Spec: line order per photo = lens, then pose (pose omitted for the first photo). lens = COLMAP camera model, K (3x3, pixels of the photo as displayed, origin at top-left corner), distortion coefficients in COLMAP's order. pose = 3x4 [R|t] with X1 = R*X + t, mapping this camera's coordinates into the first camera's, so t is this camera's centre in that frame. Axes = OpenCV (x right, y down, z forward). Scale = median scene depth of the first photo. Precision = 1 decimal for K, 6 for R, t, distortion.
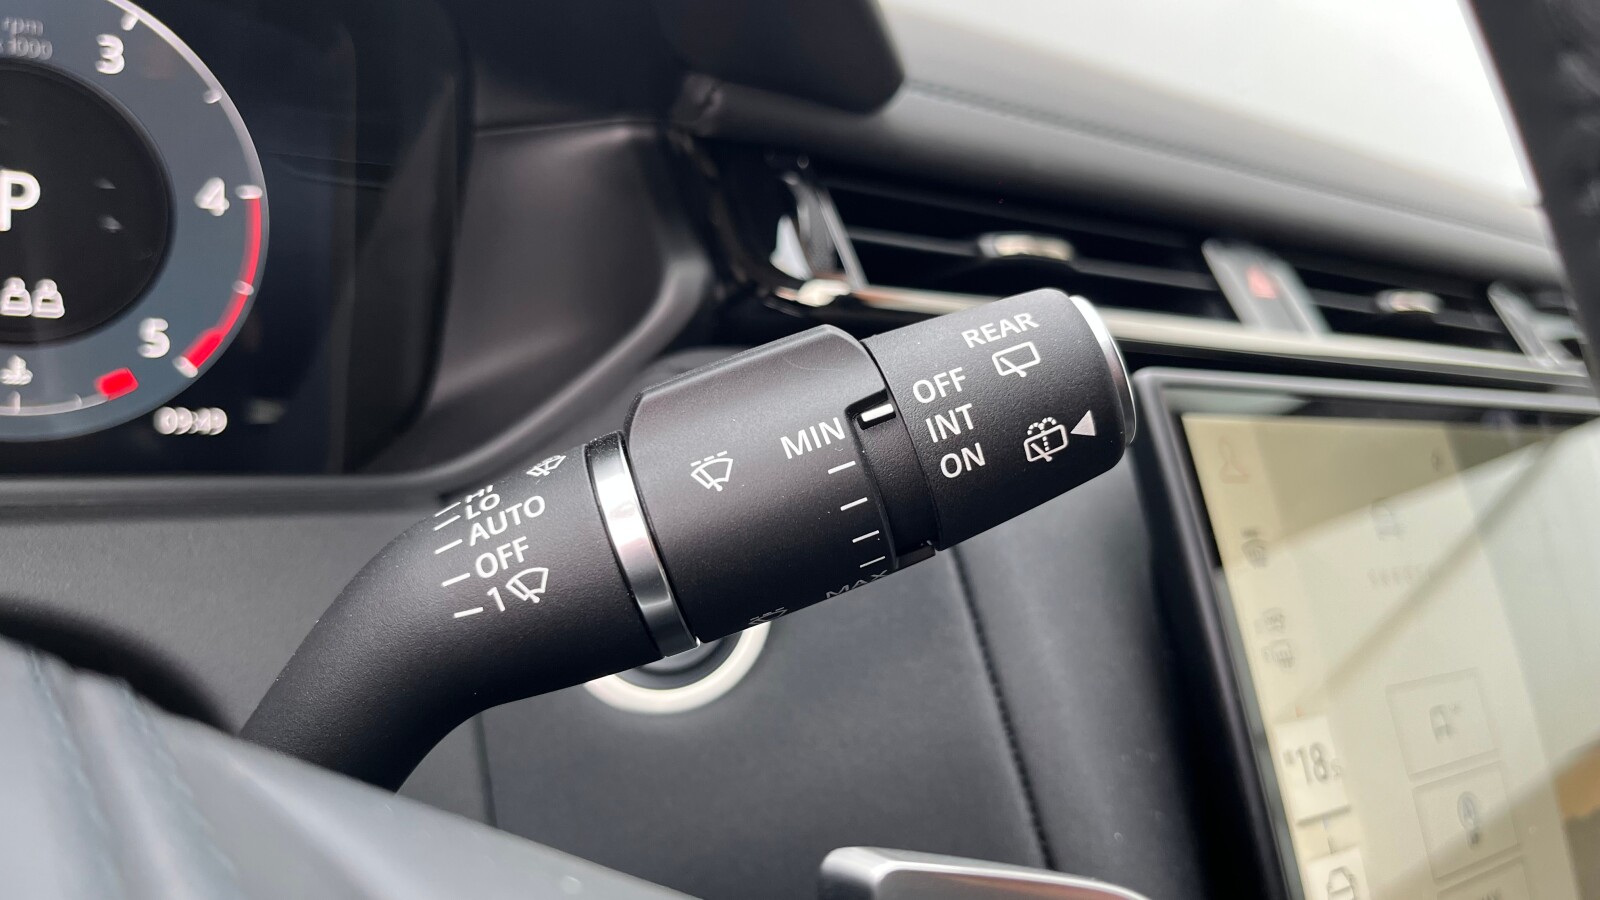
lens RADIAL K [[1250.7, 0, 792.7], [0, 1250.7, 453.9], [0, 0, 1]] dist [0.001587, -0.024414]
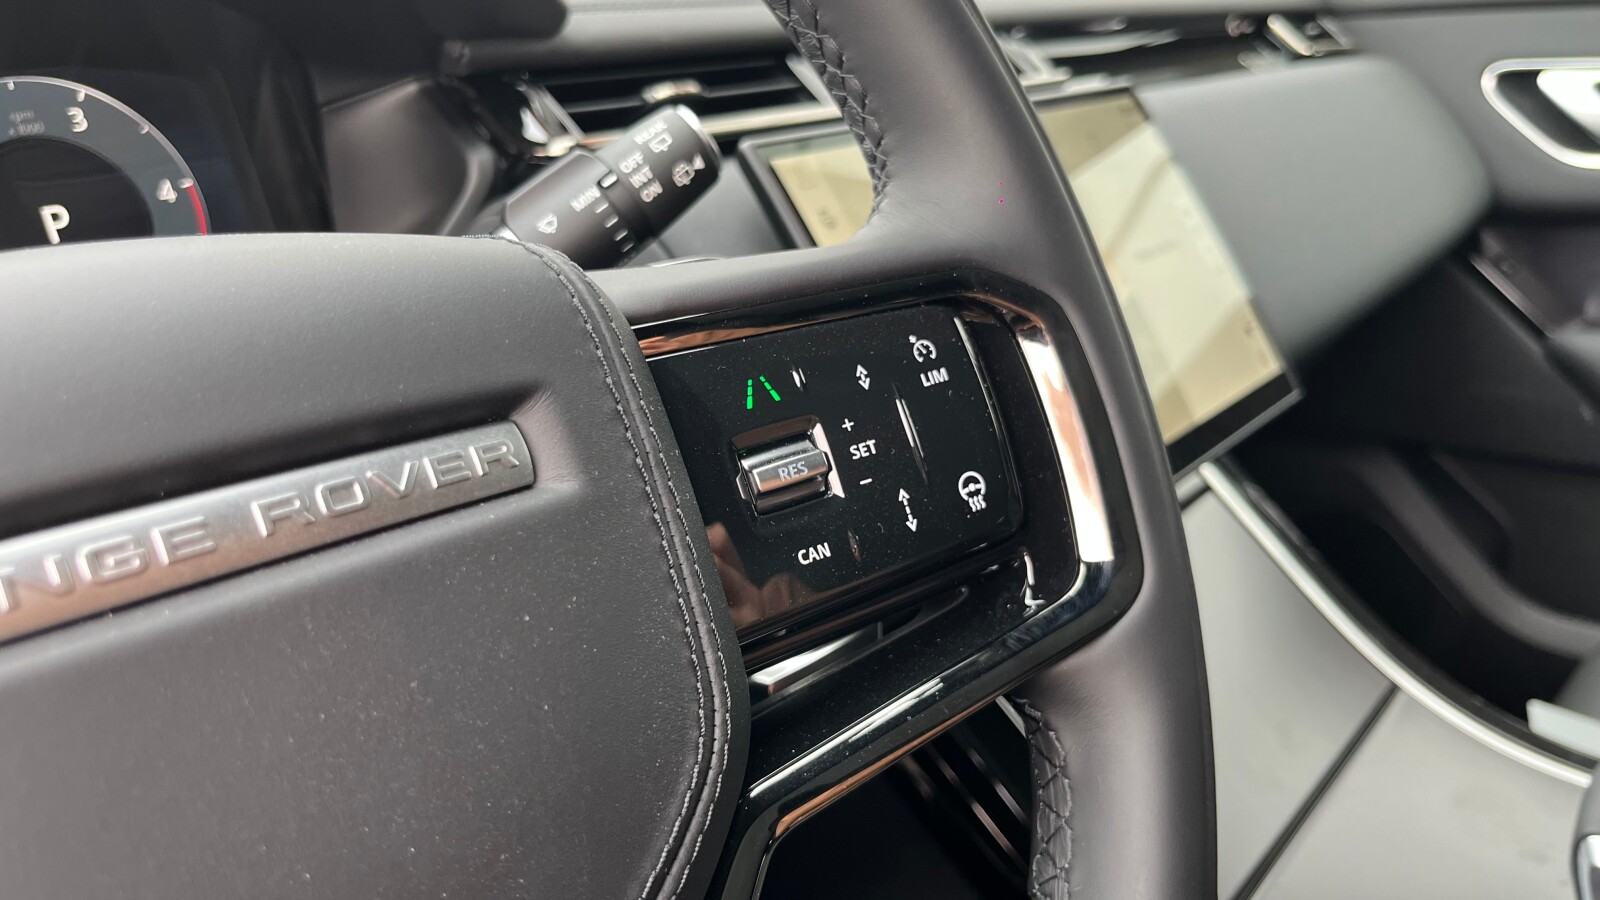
lens RADIAL K [[1250.7, 0, 762.4], [0, 1250.7, 476.9], [0, 0, 1]] dist [0.001587, -0.024414]
pose [[0.943644, -0.300082, 0.139595, -0.090477], [0.280929, 0.949240, 0.141500, 0.142176], [-0.174971, -0.094310, 0.980046, -0.811076]]
